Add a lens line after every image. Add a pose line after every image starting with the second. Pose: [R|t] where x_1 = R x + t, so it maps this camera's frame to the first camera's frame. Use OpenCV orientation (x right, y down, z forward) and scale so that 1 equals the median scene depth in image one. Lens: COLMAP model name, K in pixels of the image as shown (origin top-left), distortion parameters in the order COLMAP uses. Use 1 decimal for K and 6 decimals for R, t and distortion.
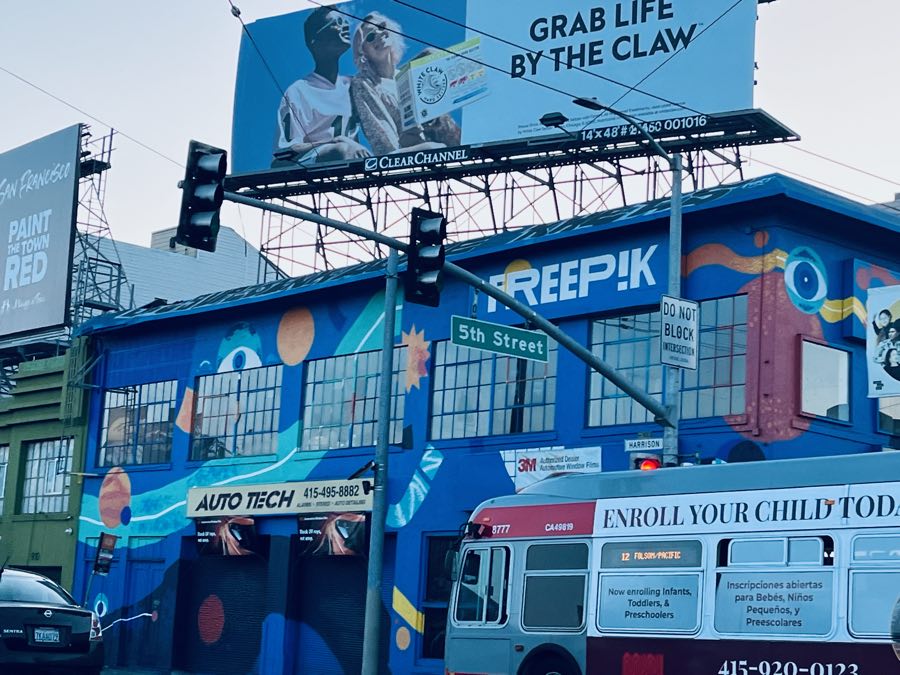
lens RADIAL K [[1640.3, 0, 450.0], [0, 1640.3, 337.5], [0, 0, 1]] dist [0.151665, -0.144503]
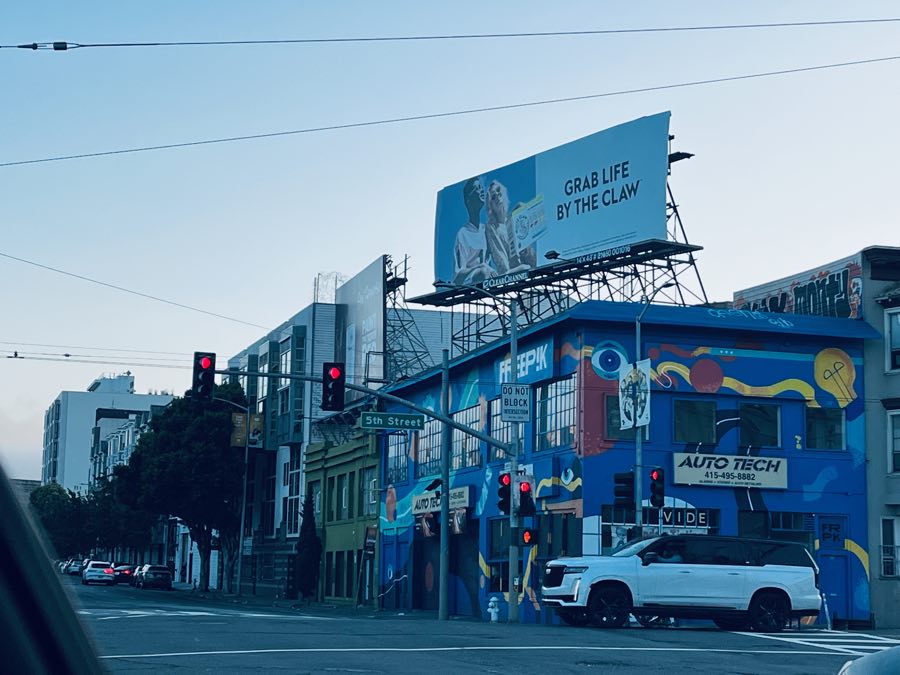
lens RADIAL K [[1649.9, 0, 450.0], [0, 1649.9, 337.5], [0, 0, 1]] dist [0.209660, -0.858609]
pose [[0.911676, -0.104235, -0.397469, 0.556309], [0.109872, 0.993908, -0.008638, -0.046155], [0.395948, -0.035796, 0.917575, -0.473955]]
